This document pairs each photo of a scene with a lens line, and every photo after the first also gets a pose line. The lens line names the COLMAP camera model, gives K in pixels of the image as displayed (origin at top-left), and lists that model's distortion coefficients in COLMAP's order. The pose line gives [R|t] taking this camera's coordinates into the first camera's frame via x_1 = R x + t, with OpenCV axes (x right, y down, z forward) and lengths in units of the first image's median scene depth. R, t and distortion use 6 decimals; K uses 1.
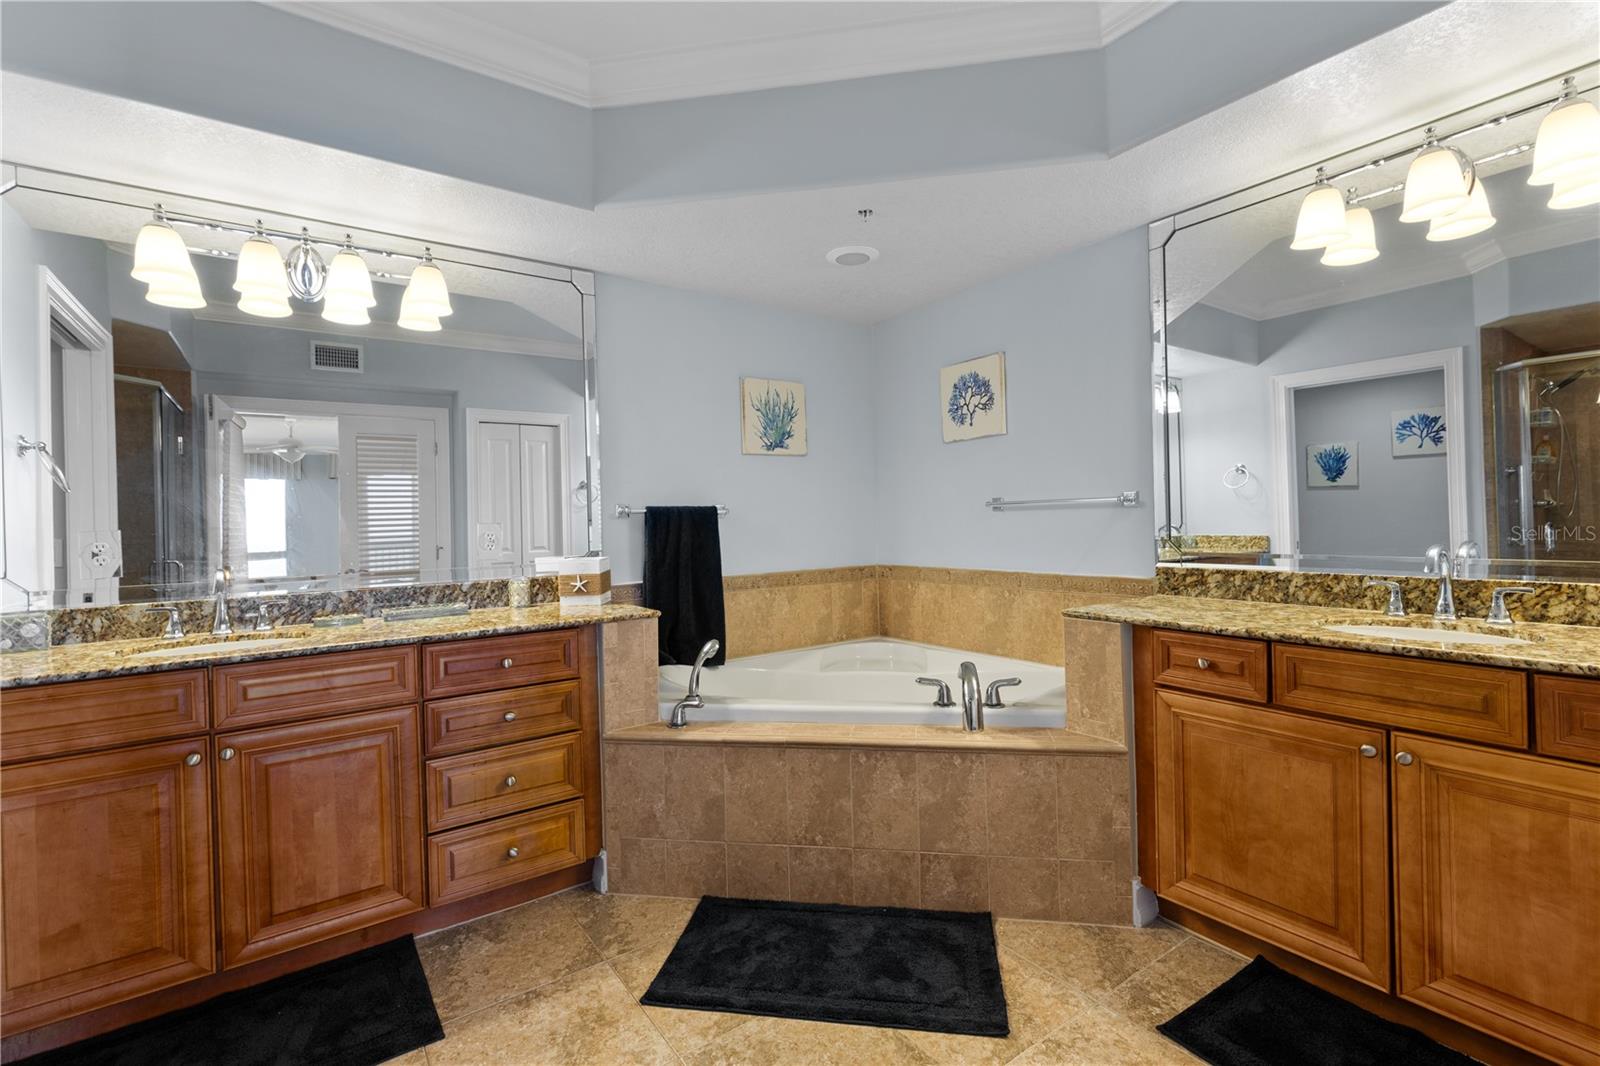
lens RADIAL K [[703.3, 0, 802.1], [0, 703.3, 532.1], [0, 0, 1]] dist [0.002799, -0.000457]
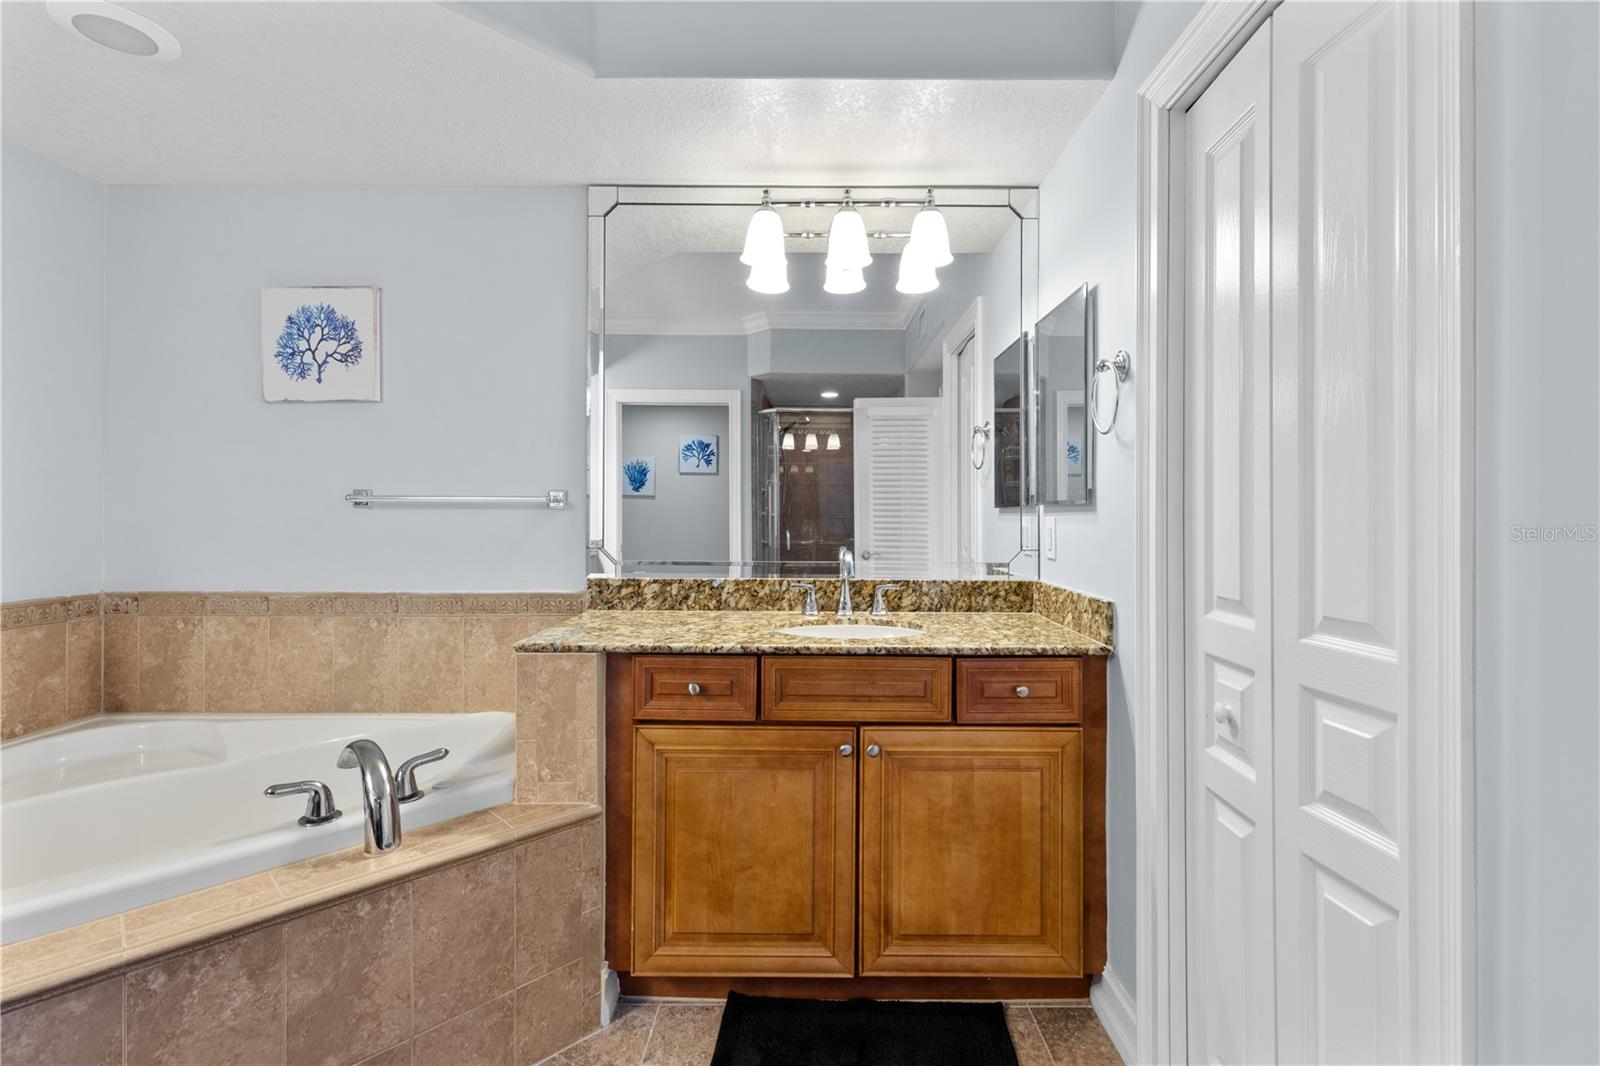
lens RADIAL K [[703.3, 0, 759.7], [0, 703.3, 514.2], [0, 0, 1]] dist [0.002799, -0.000457]
pose [[0.579895, 0.026411, 0.814263, -0.092662], [-0.004035, 0.999555, -0.029548, -0.005827], [-0.814681, 0.013849, 0.579744, 0.356208]]
